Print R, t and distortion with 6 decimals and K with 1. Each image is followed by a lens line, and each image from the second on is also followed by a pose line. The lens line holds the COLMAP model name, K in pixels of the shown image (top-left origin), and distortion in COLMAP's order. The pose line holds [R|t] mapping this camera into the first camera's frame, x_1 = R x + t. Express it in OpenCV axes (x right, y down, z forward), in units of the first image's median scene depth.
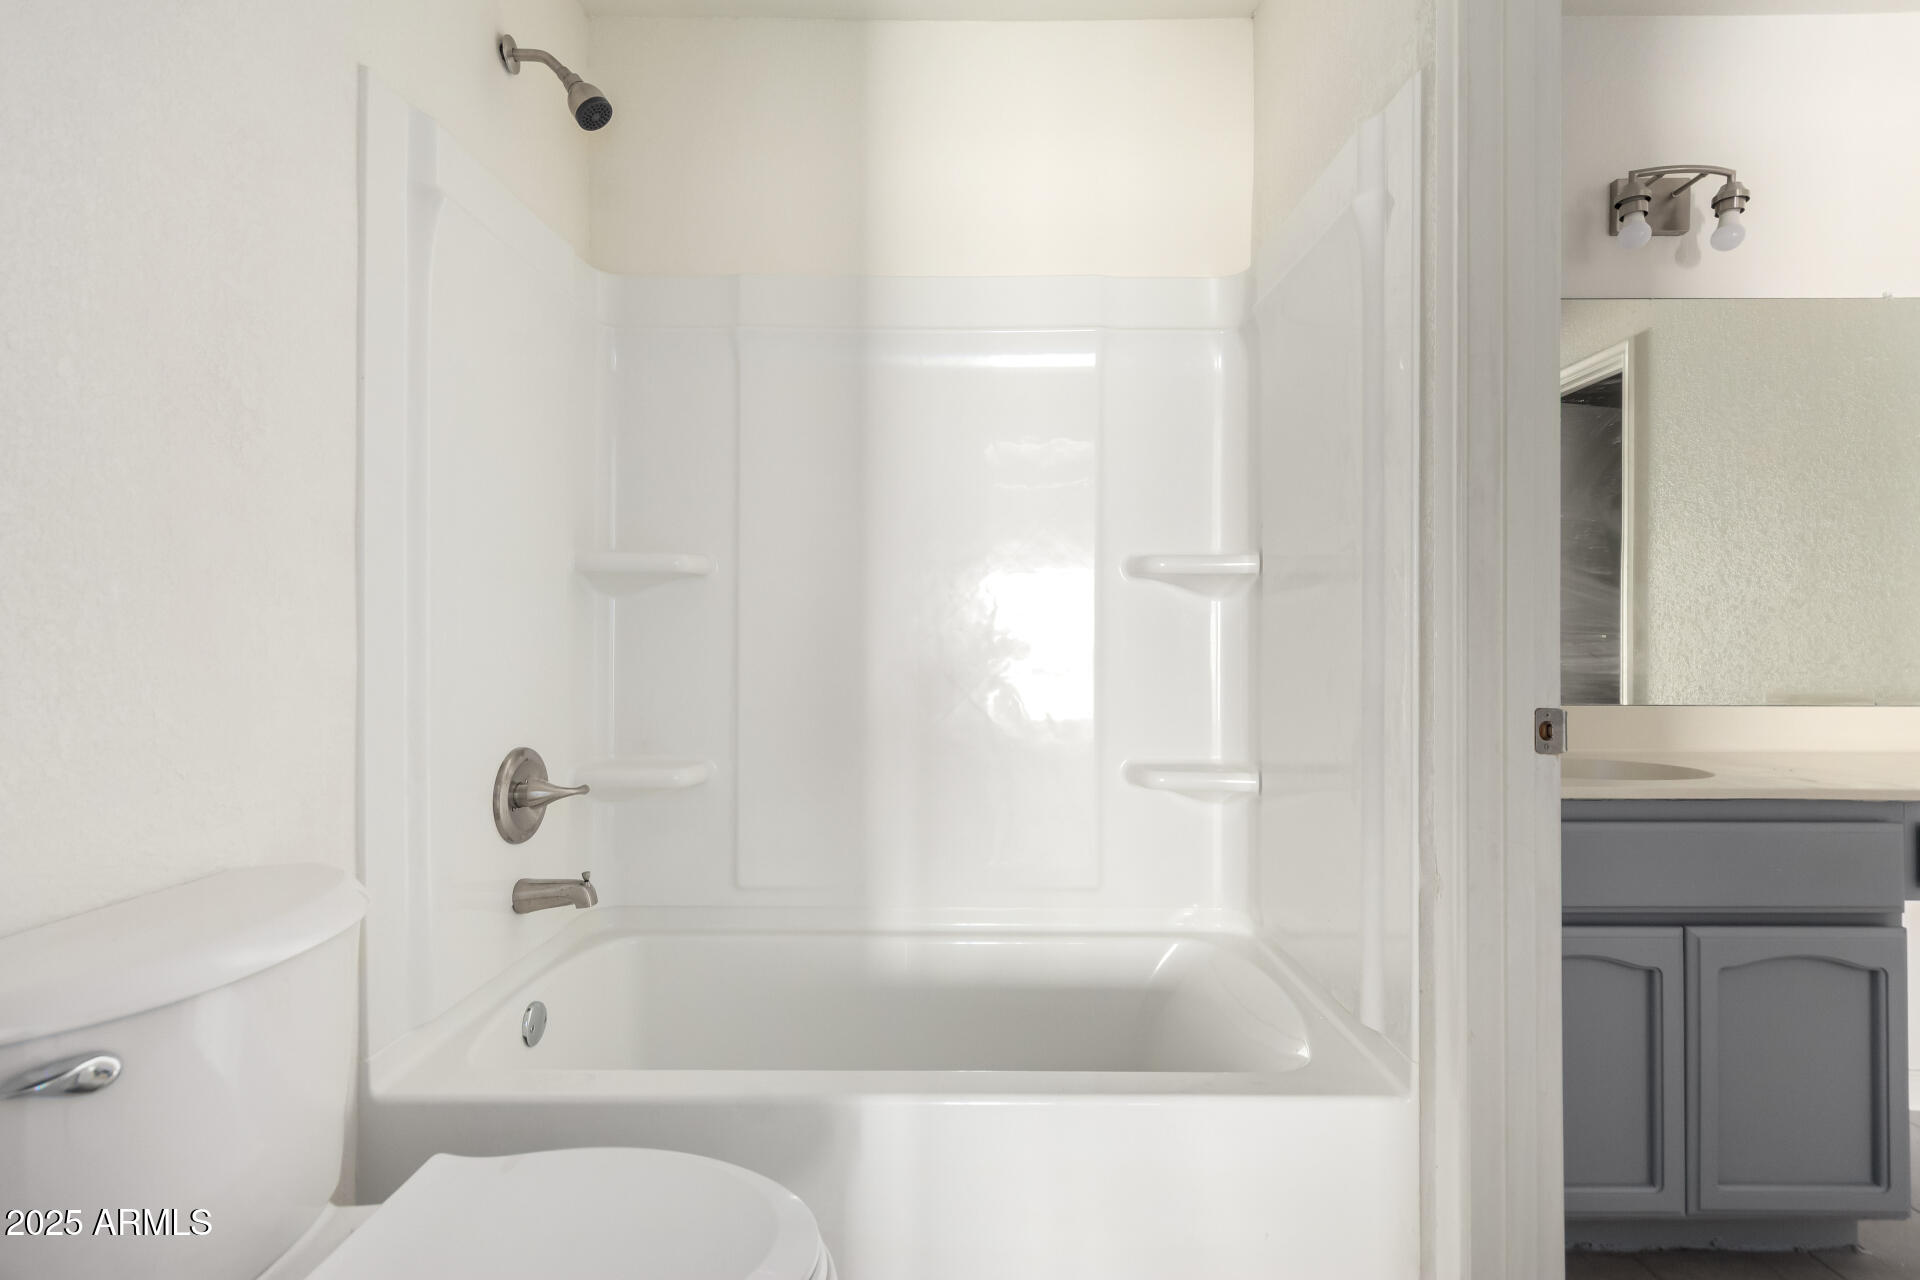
lens RADIAL K [[893.8, 0, 969.6], [0, 893.8, 637.5], [0, 0, 1]] dist [0.010950, -0.000254]
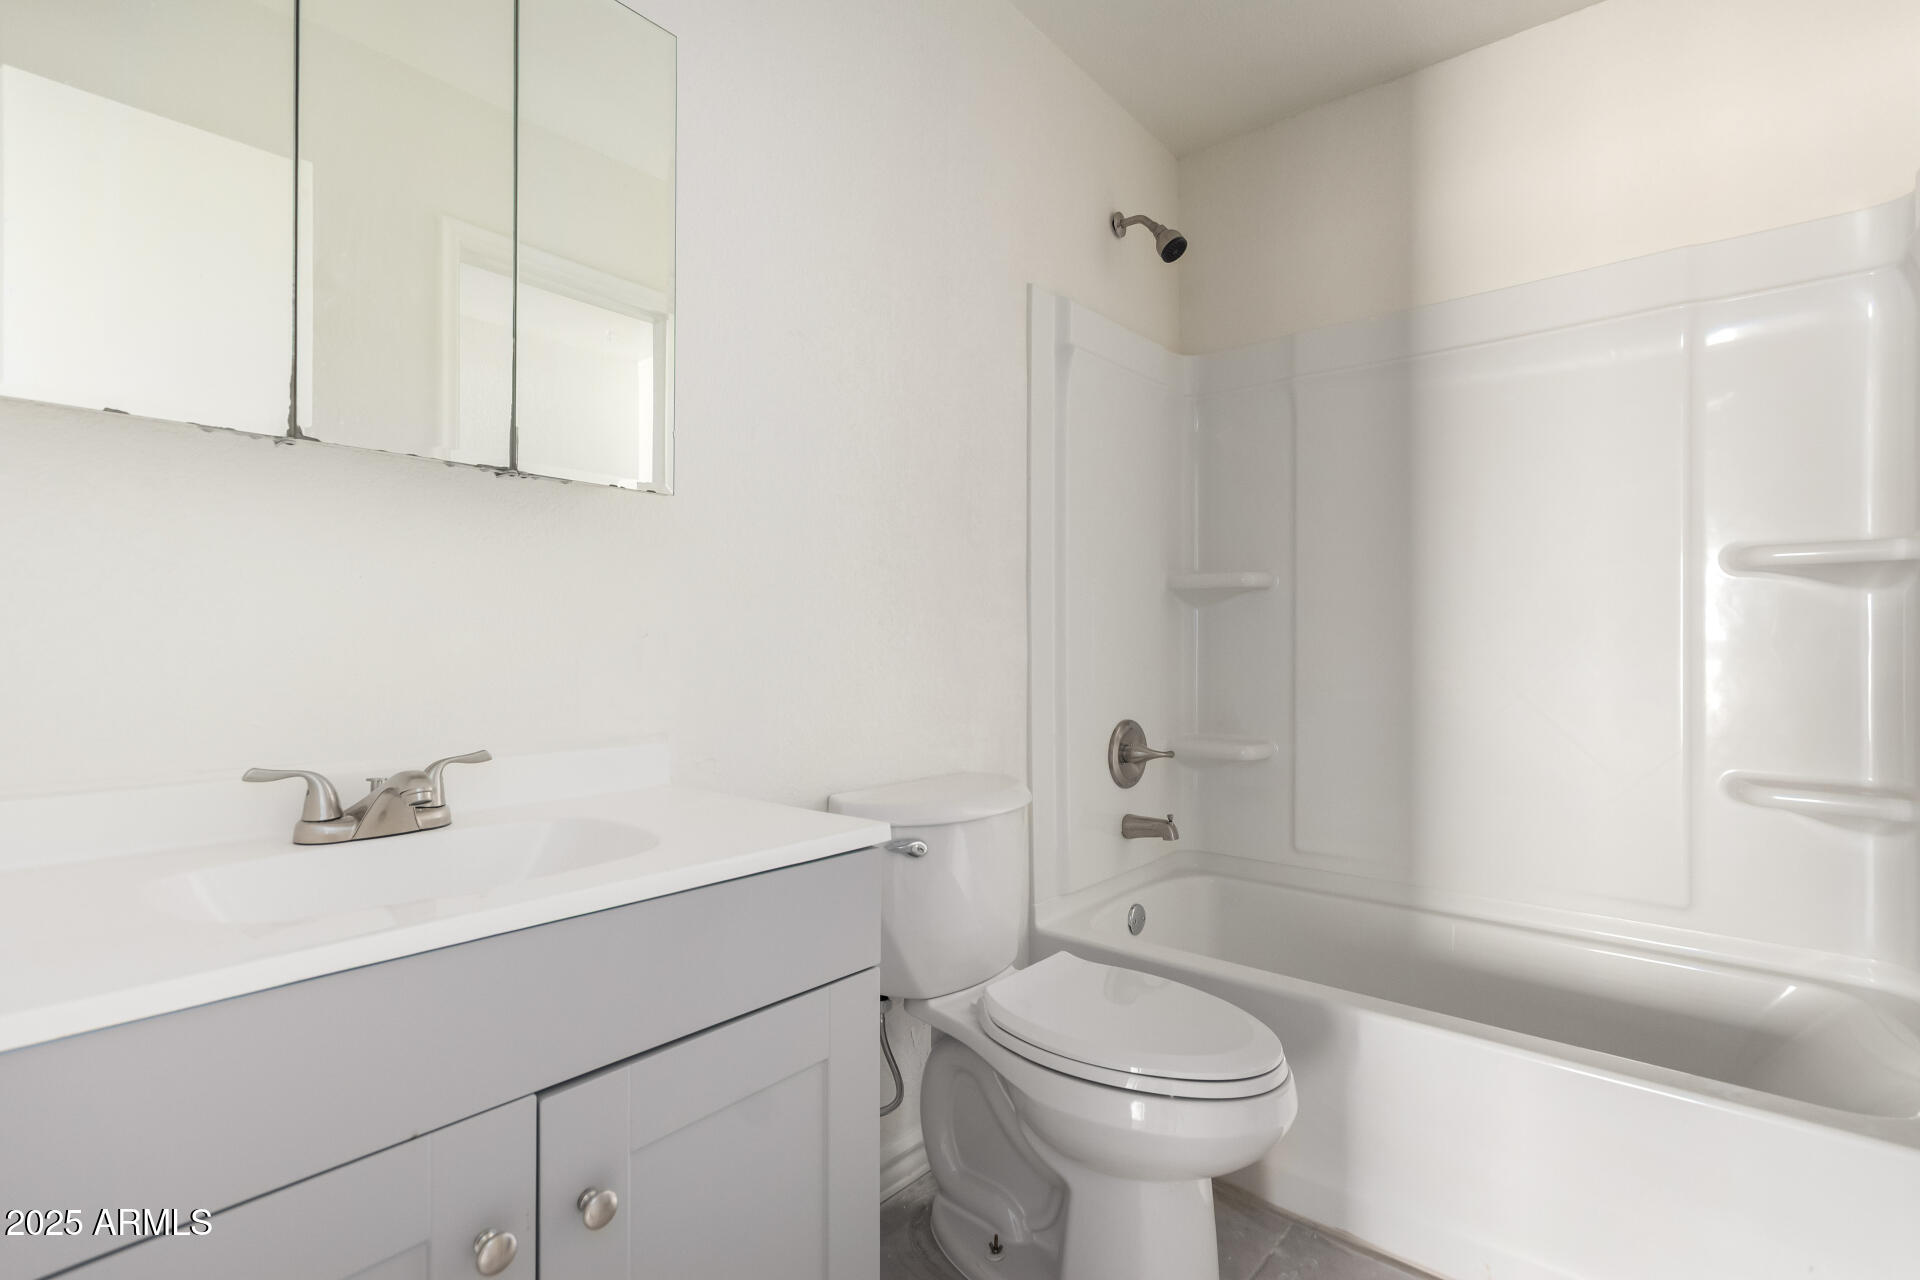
lens RADIAL K [[891.0, 0, 966.9], [0, 891.0, 647.8], [0, 0, 1]] dist [0.001857, 0.000221]
pose [[0.771118, 0.001973, -0.636689, 0.186355], [0.004146, 0.999958, 0.008121, -0.000635], [0.636679, -0.008902, 0.771078, -0.221243]]
